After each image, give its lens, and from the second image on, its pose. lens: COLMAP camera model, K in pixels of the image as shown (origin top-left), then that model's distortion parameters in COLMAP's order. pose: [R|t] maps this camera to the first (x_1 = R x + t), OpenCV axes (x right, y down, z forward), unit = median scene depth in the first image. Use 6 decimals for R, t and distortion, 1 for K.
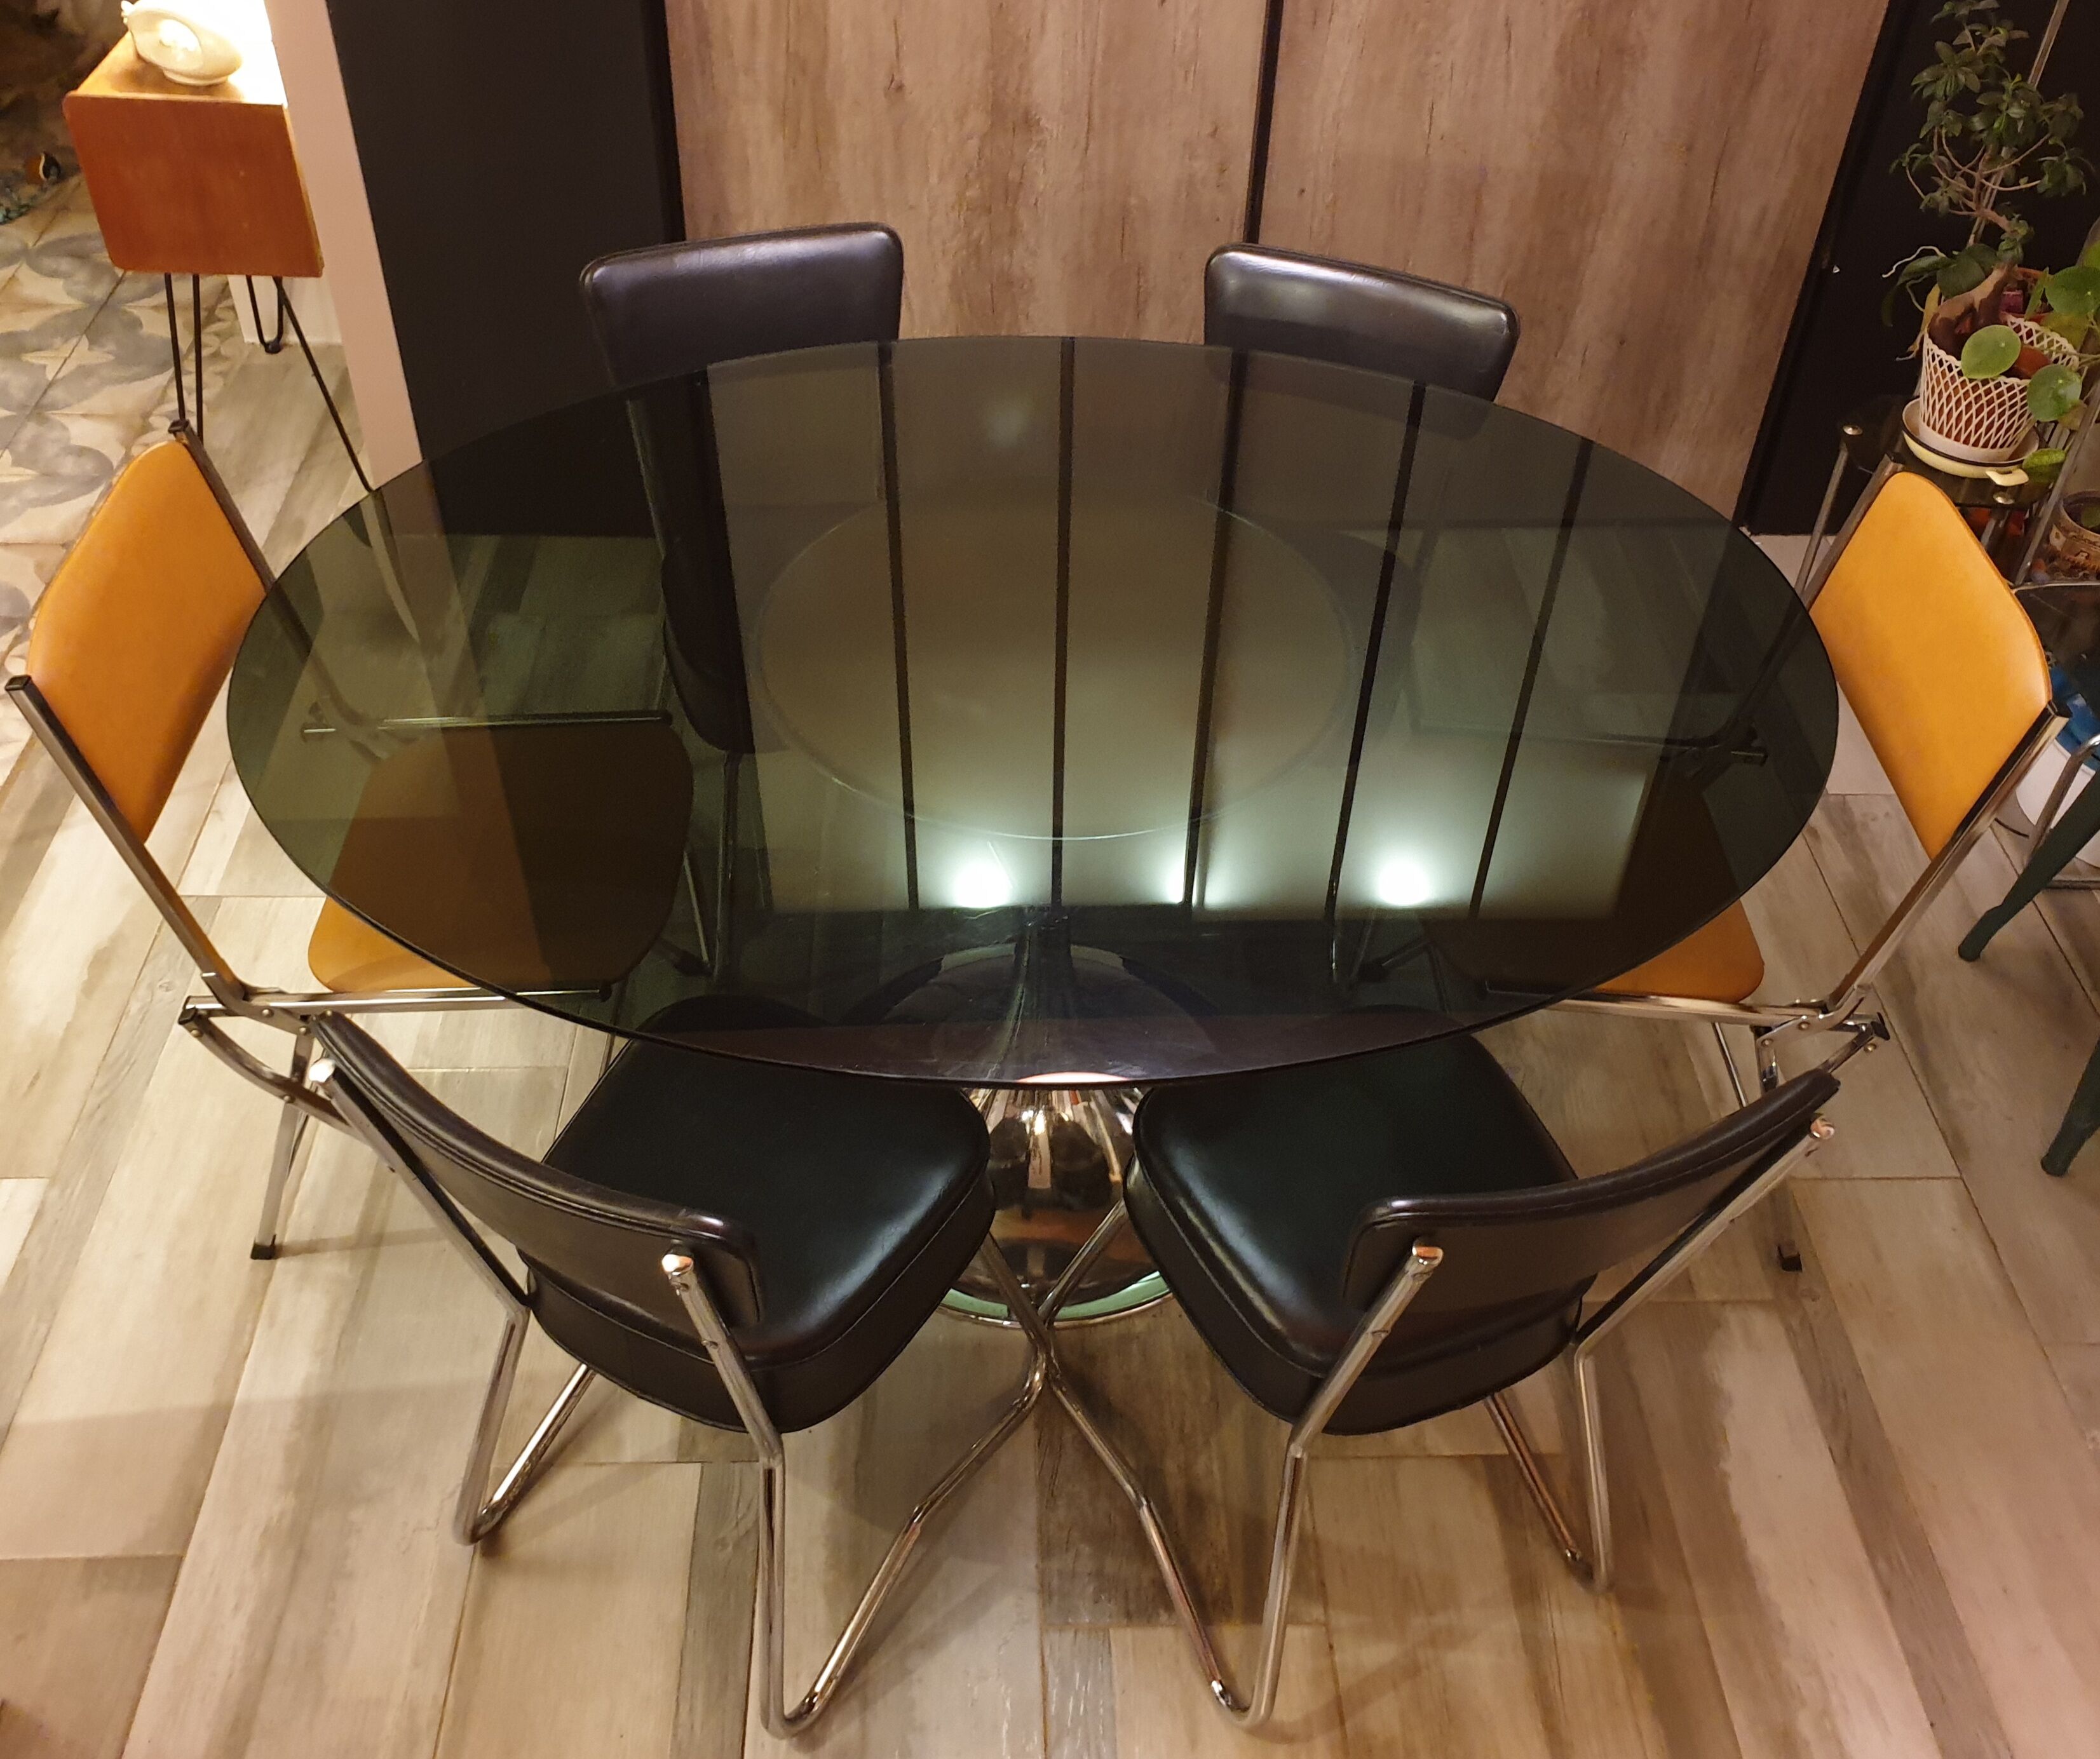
lens RADIAL K [[1939.1, 0, 1047.8], [0, 1939.1, 788.2], [0, 0, 1]] dist [-0.005680, 0.005642]
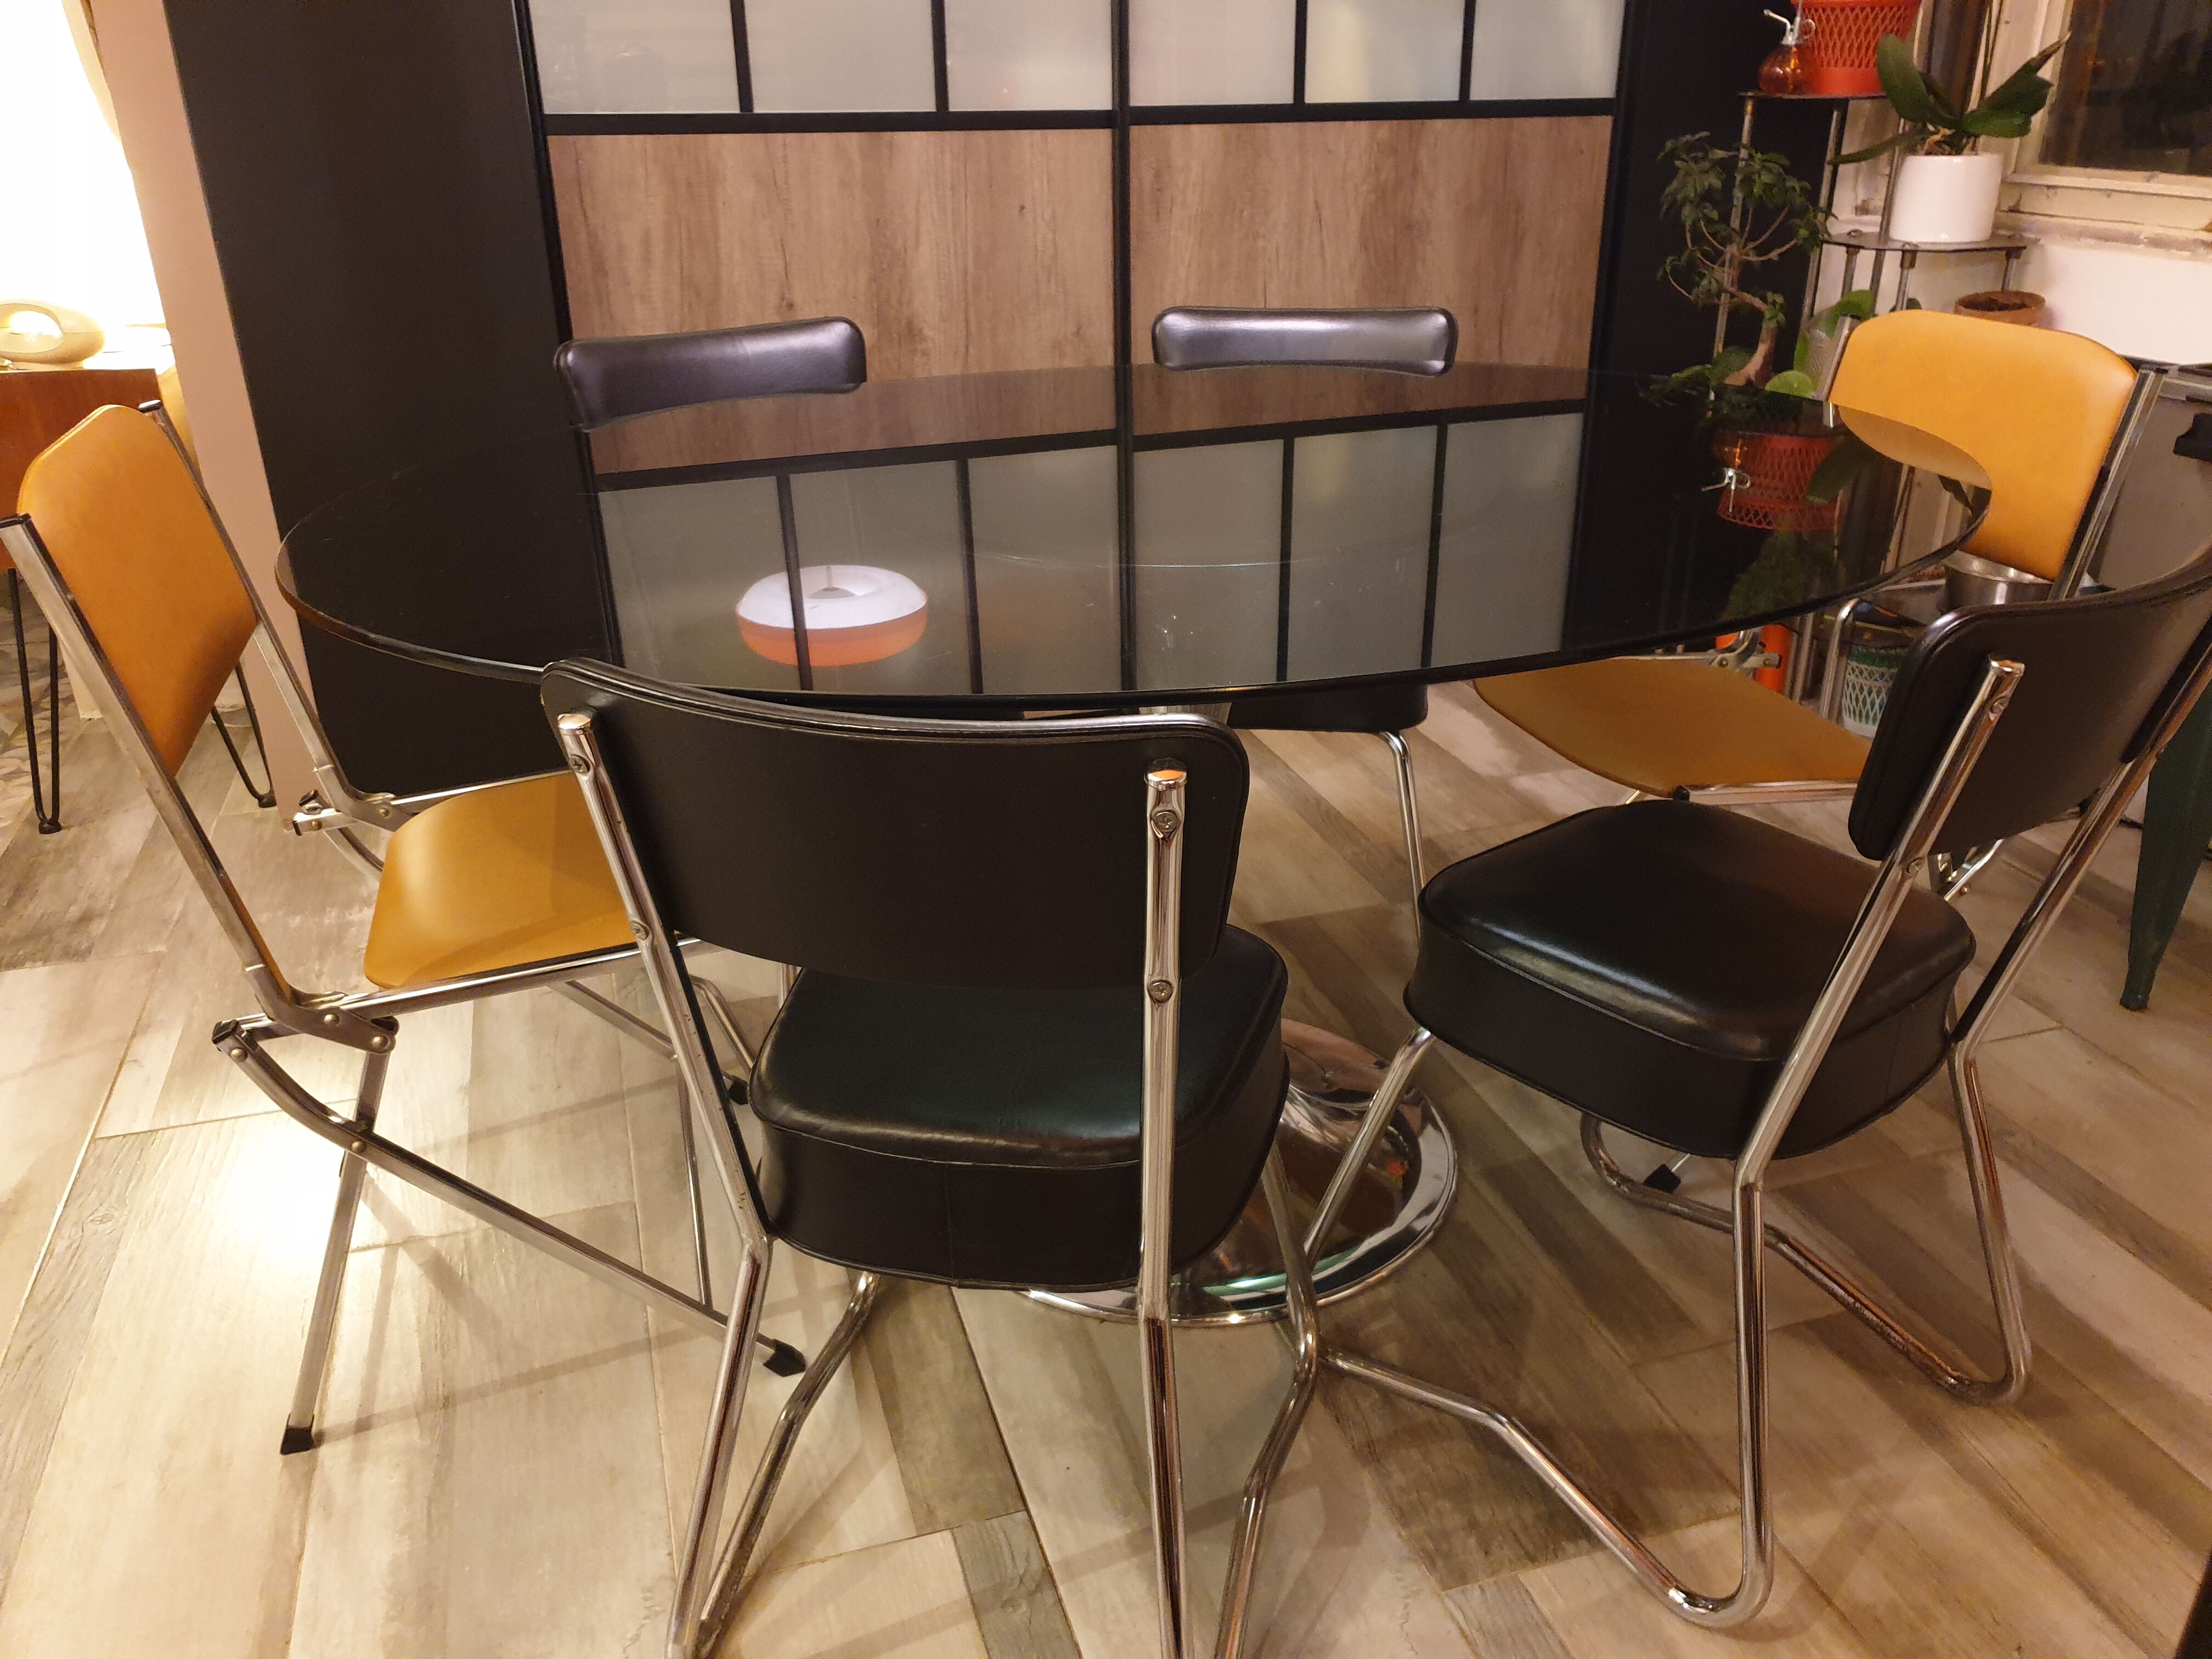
lens RADIAL K [[1699.0, 0, 1106.0], [0, 1699.0, 829.5], [0, 0, 1]] dist [0.007006, 0.007161]
pose [[0.963267, -0.144186, 0.226556, -0.165064], [0.203638, 0.942160, -0.266209, 0.197076], [-0.175068, 0.302565, 0.936913, 0.183018]]
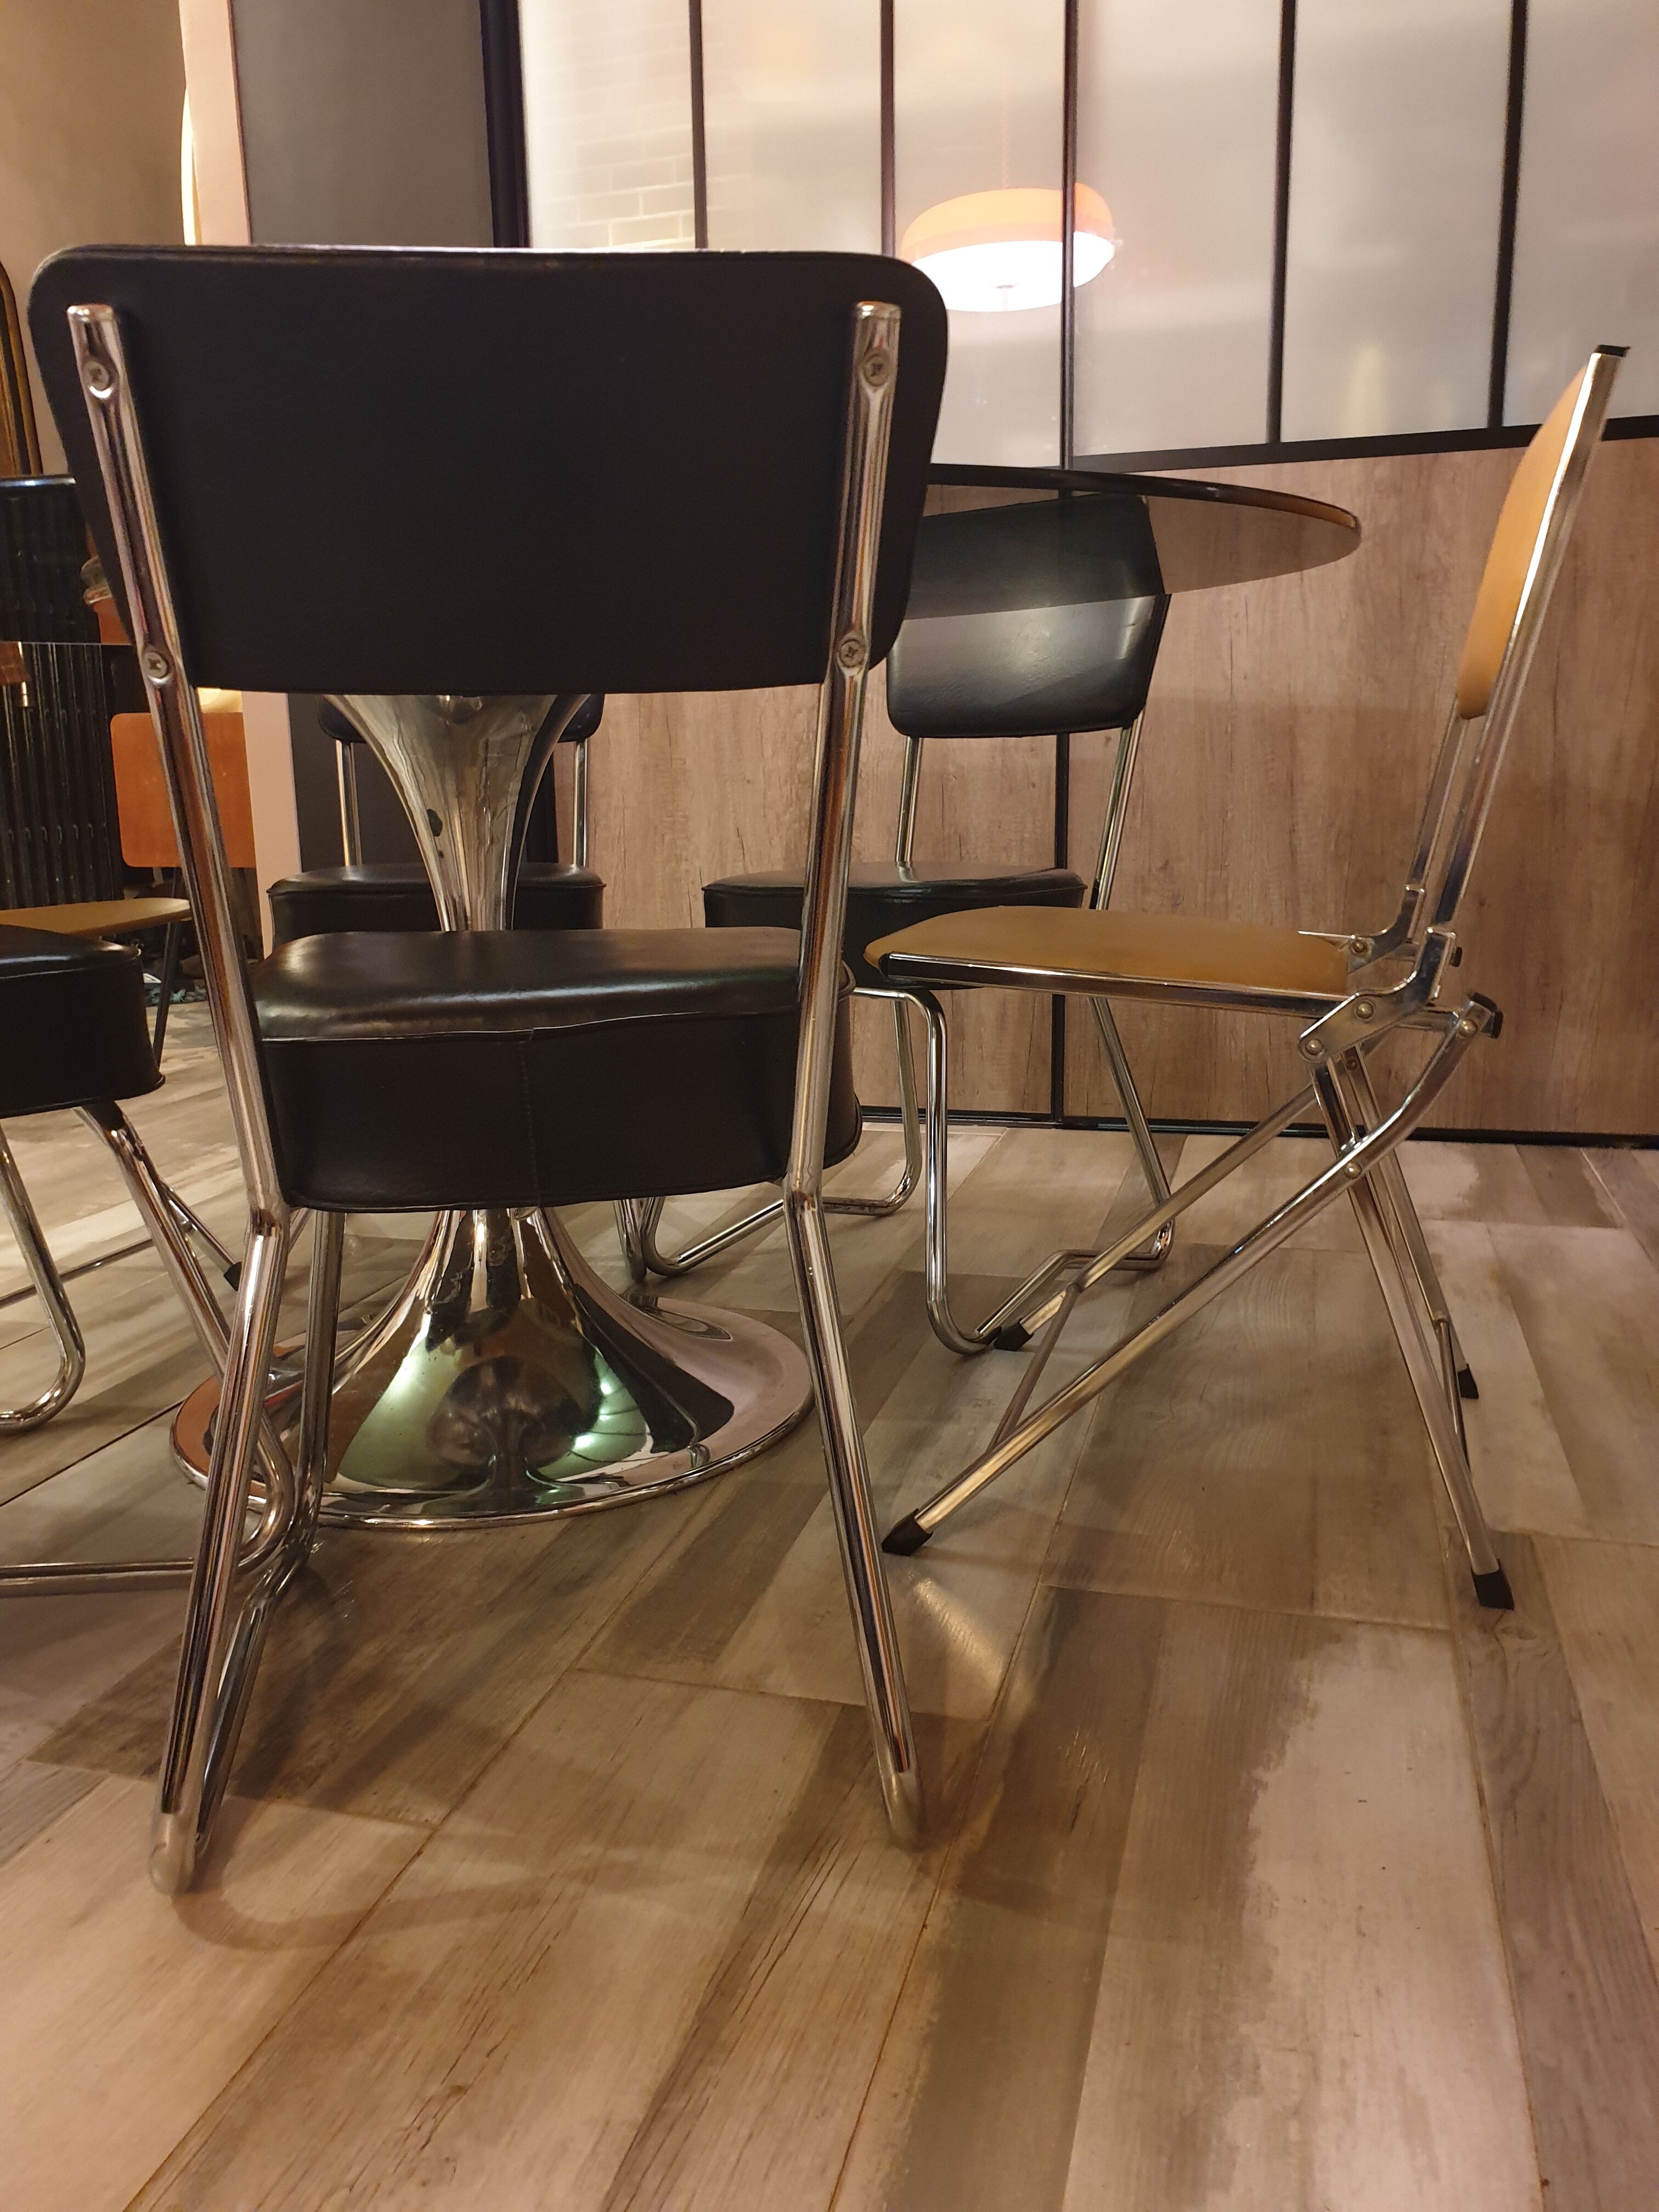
lens RADIAL K [[1699.0, 0, 829.5], [0, 1699.0, 1106.0], [0, 0, 1]] dist [0.007006, 0.007161]
pose [[0.955412, 0.012347, -0.295018, 0.268064], [-0.157237, 0.866959, -0.472925, 0.312214], [0.249930, 0.498226, 0.830245, 0.339562]]
